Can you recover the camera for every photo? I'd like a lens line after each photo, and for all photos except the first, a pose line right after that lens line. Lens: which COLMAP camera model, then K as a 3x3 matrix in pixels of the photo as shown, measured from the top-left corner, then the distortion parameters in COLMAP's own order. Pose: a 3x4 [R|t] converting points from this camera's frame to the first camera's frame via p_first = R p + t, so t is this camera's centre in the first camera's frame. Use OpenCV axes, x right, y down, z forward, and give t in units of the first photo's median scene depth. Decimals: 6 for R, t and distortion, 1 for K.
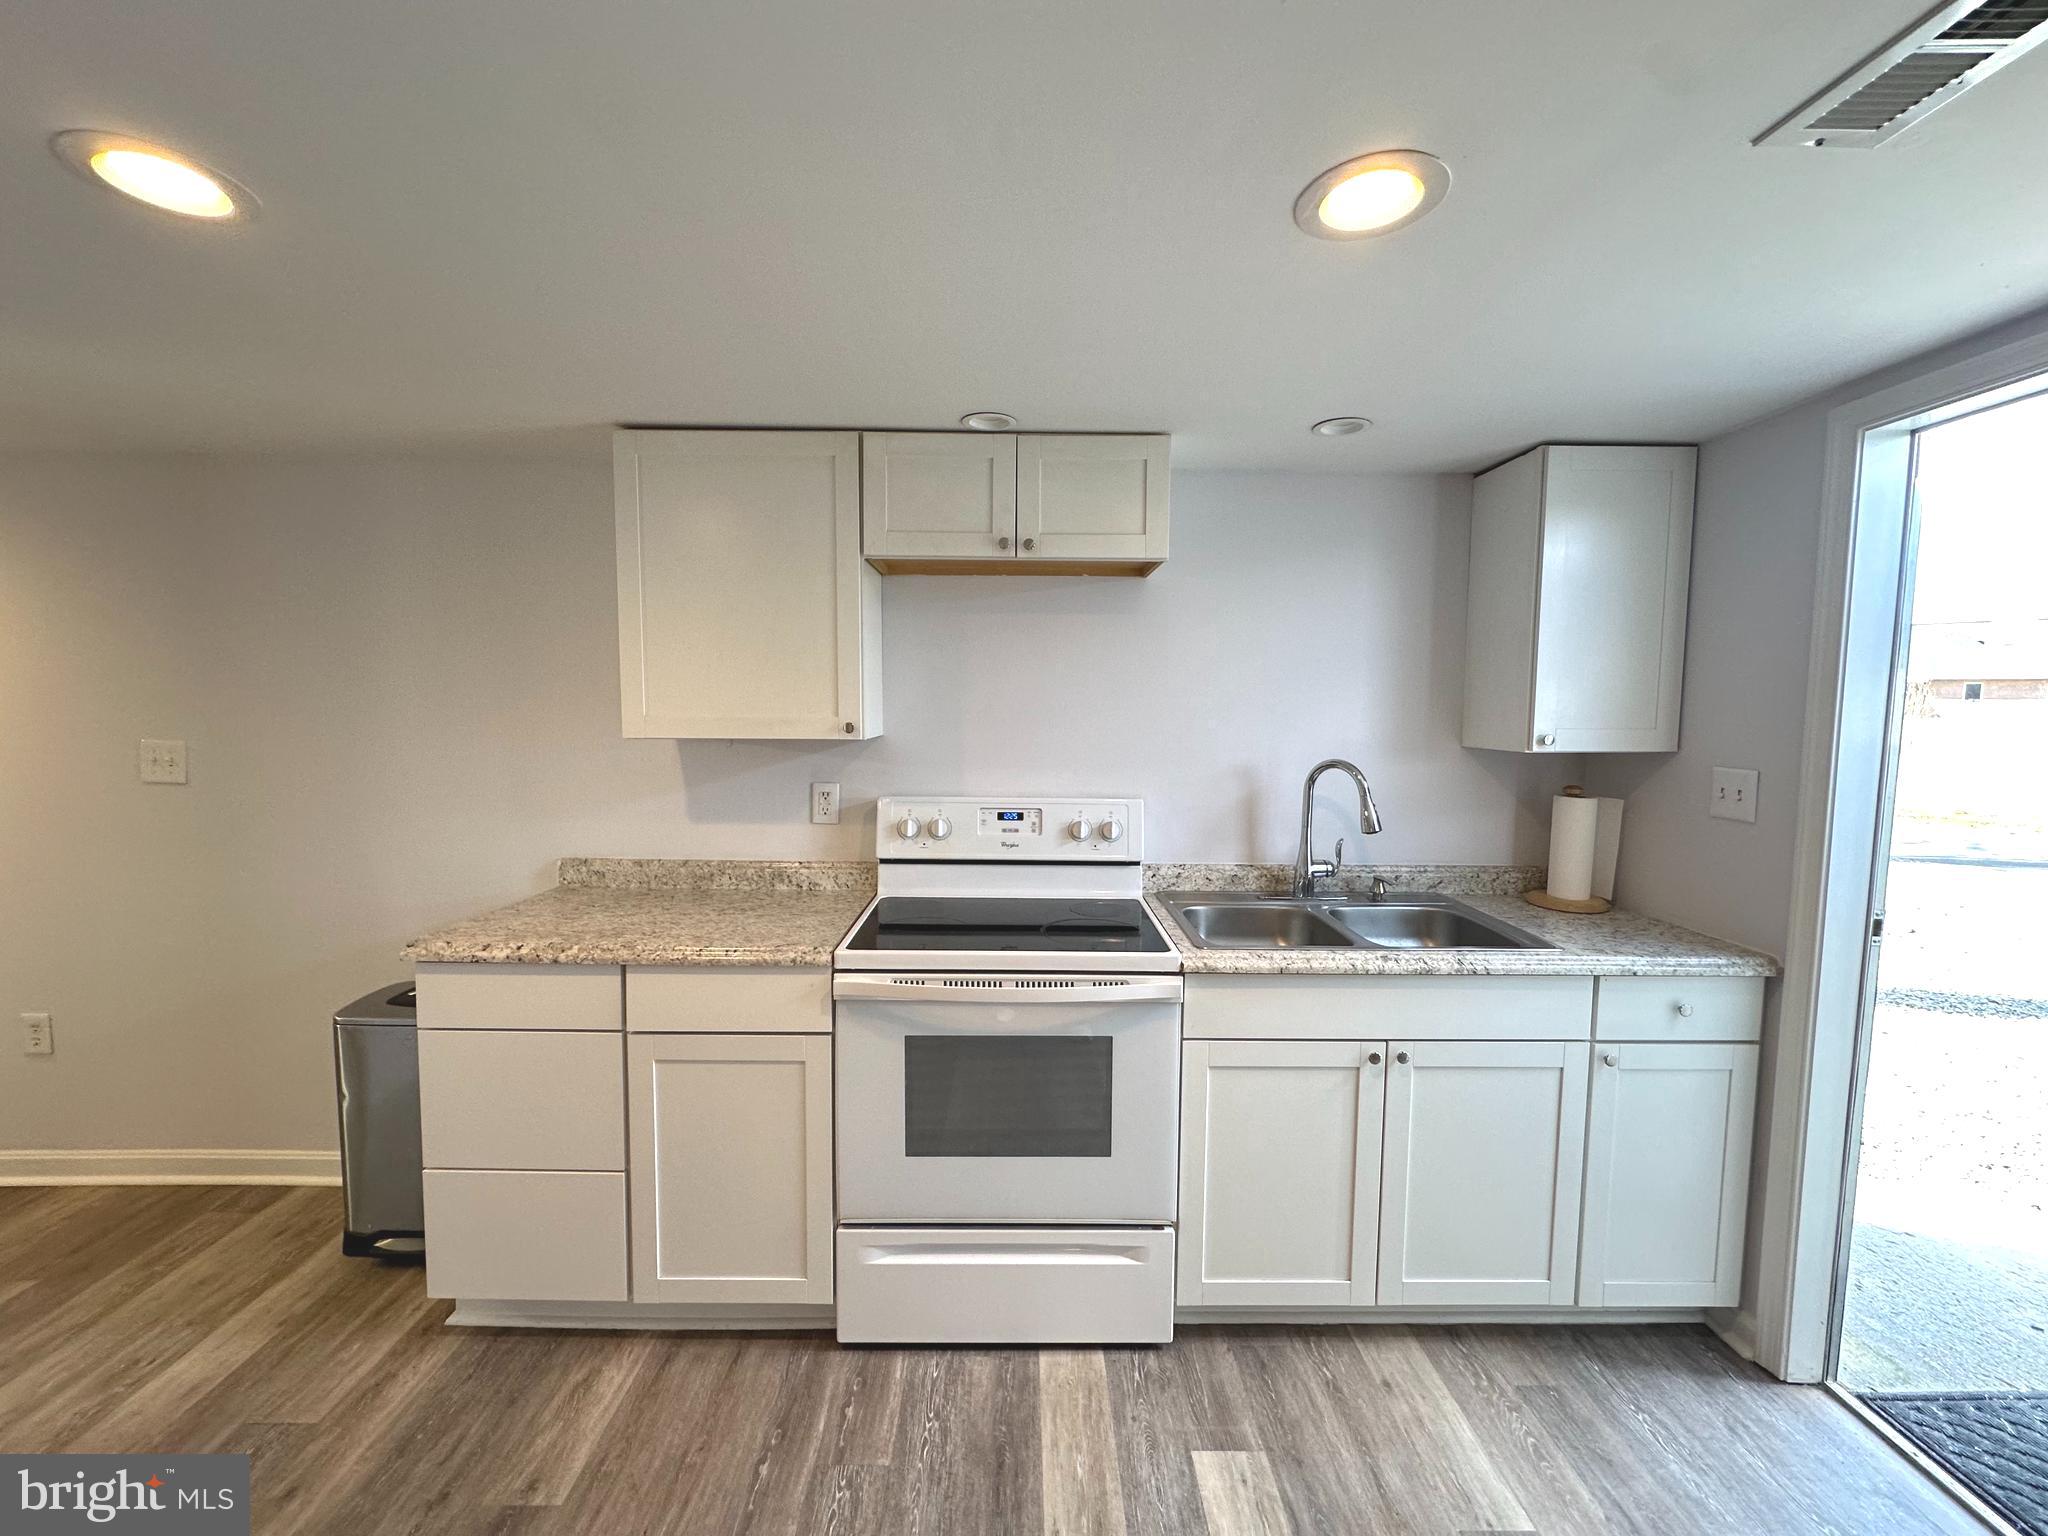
lens RADIAL K [[812.8, 0, 1012.1], [0, 812.8, 772.2], [0, 0, 1]] dist [0.000287, -0.000033]
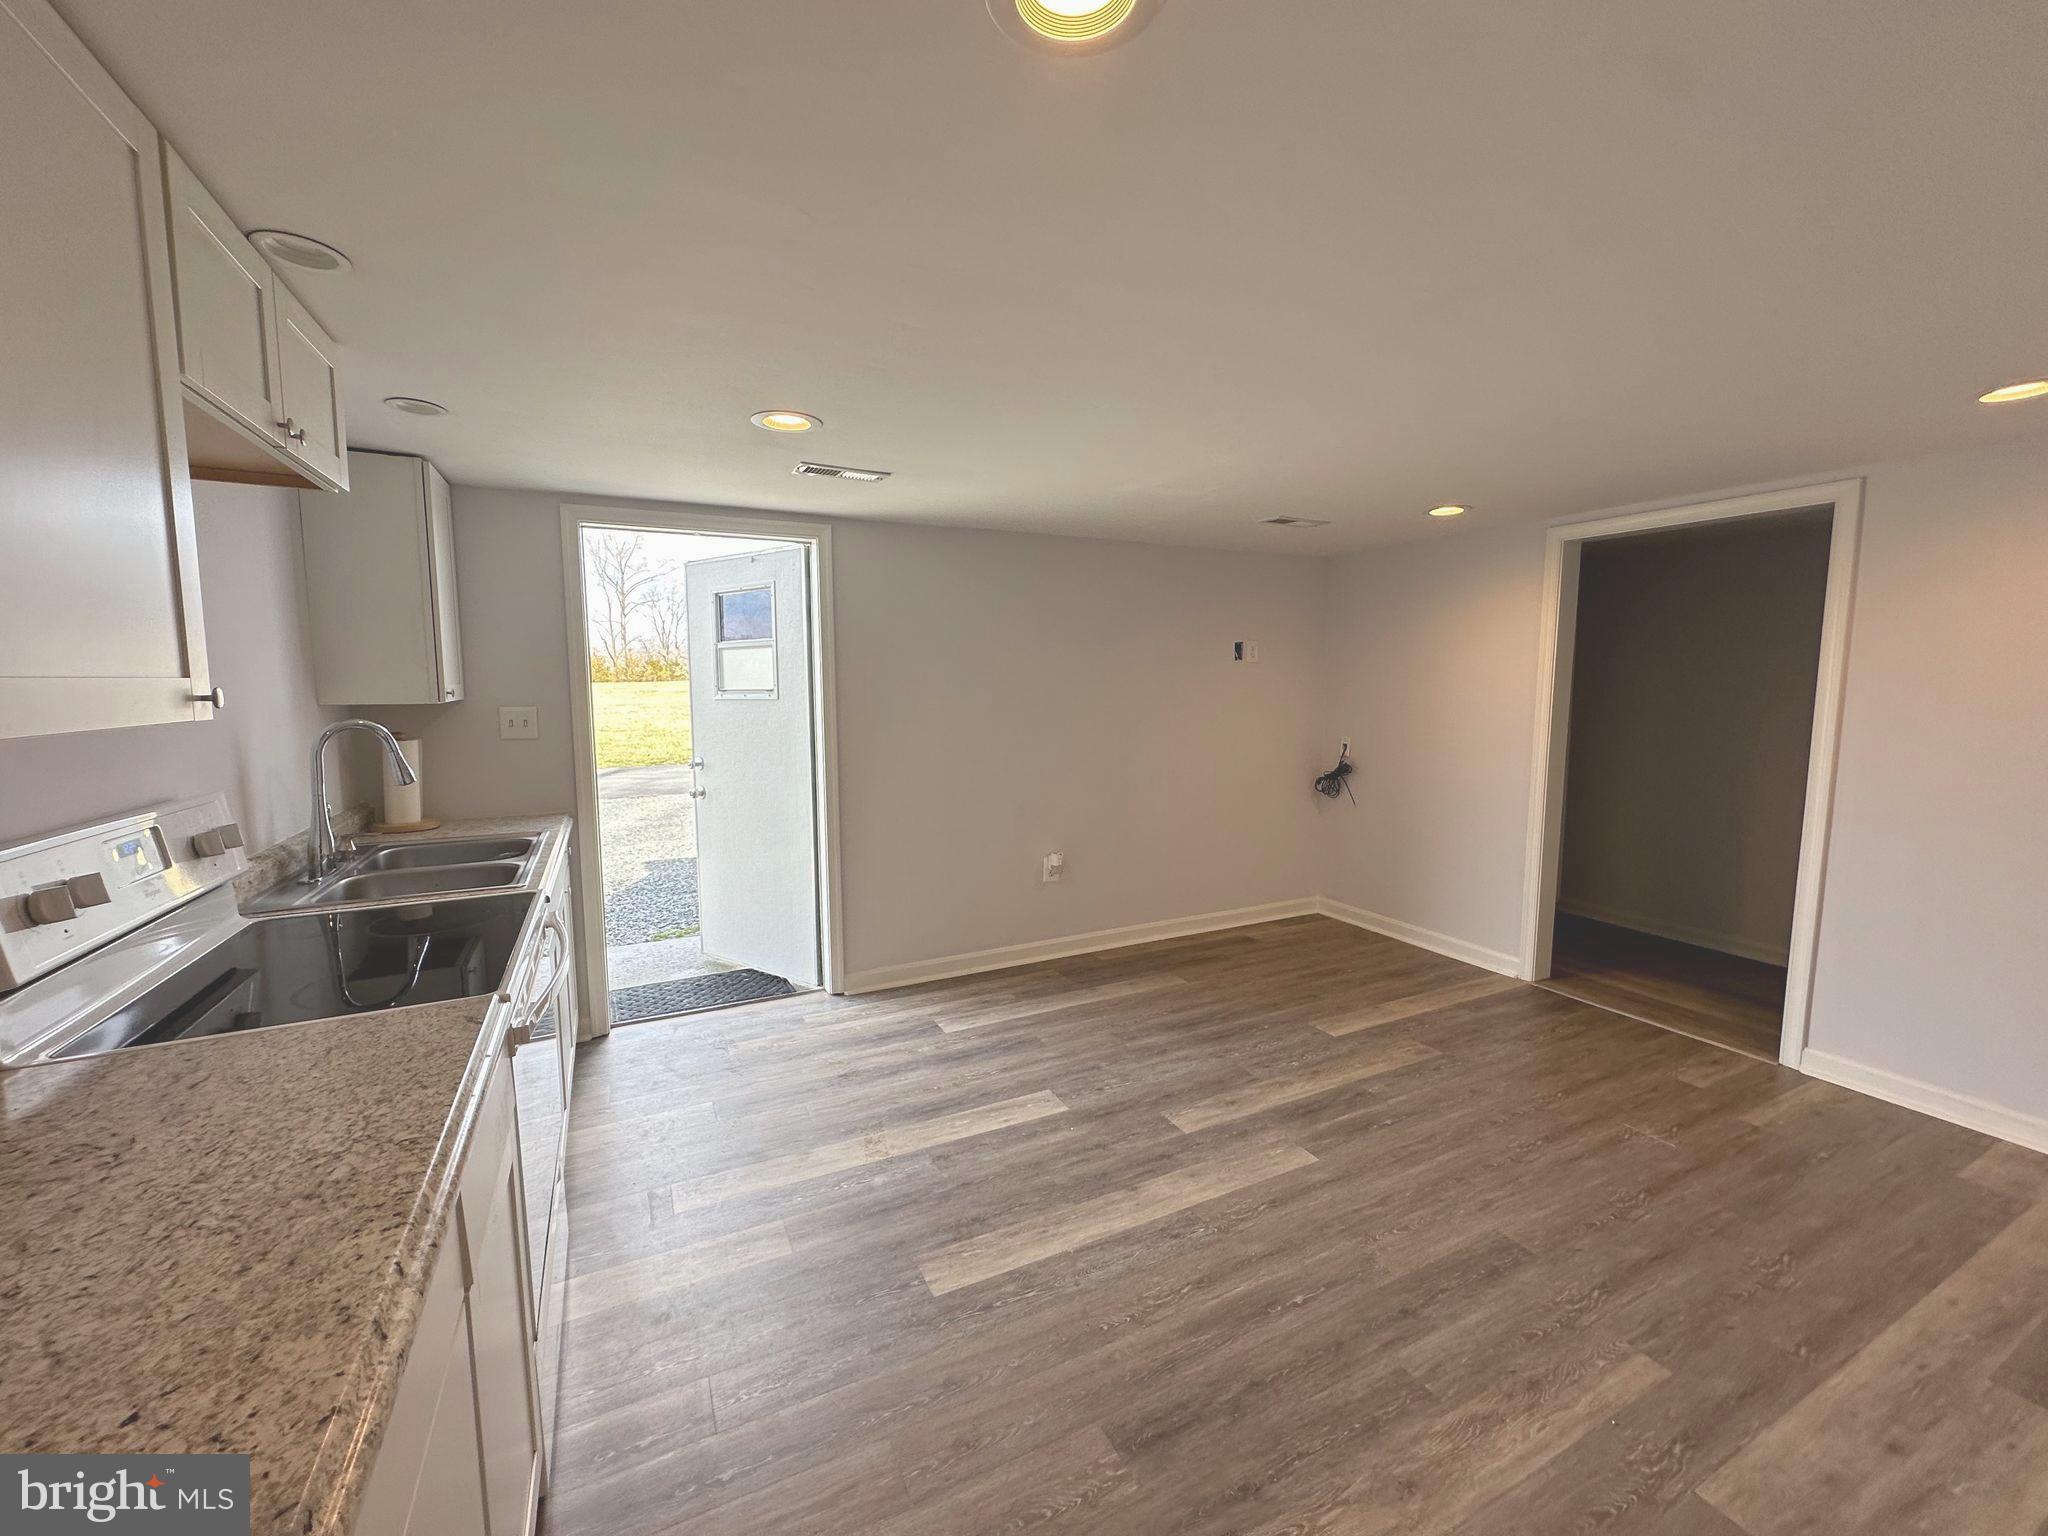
lens RADIAL K [[812.8, 0, 1015.1], [0, 812.8, 760.2], [0, 0, 1]] dist [0.000287, -0.000033]
pose [[-0.451419, -0.094151, 0.887331, -1.116980], [0.076286, 0.986705, 0.143505, -0.064974], [-0.889045, 0.132471, -0.438235, 0.983900]]
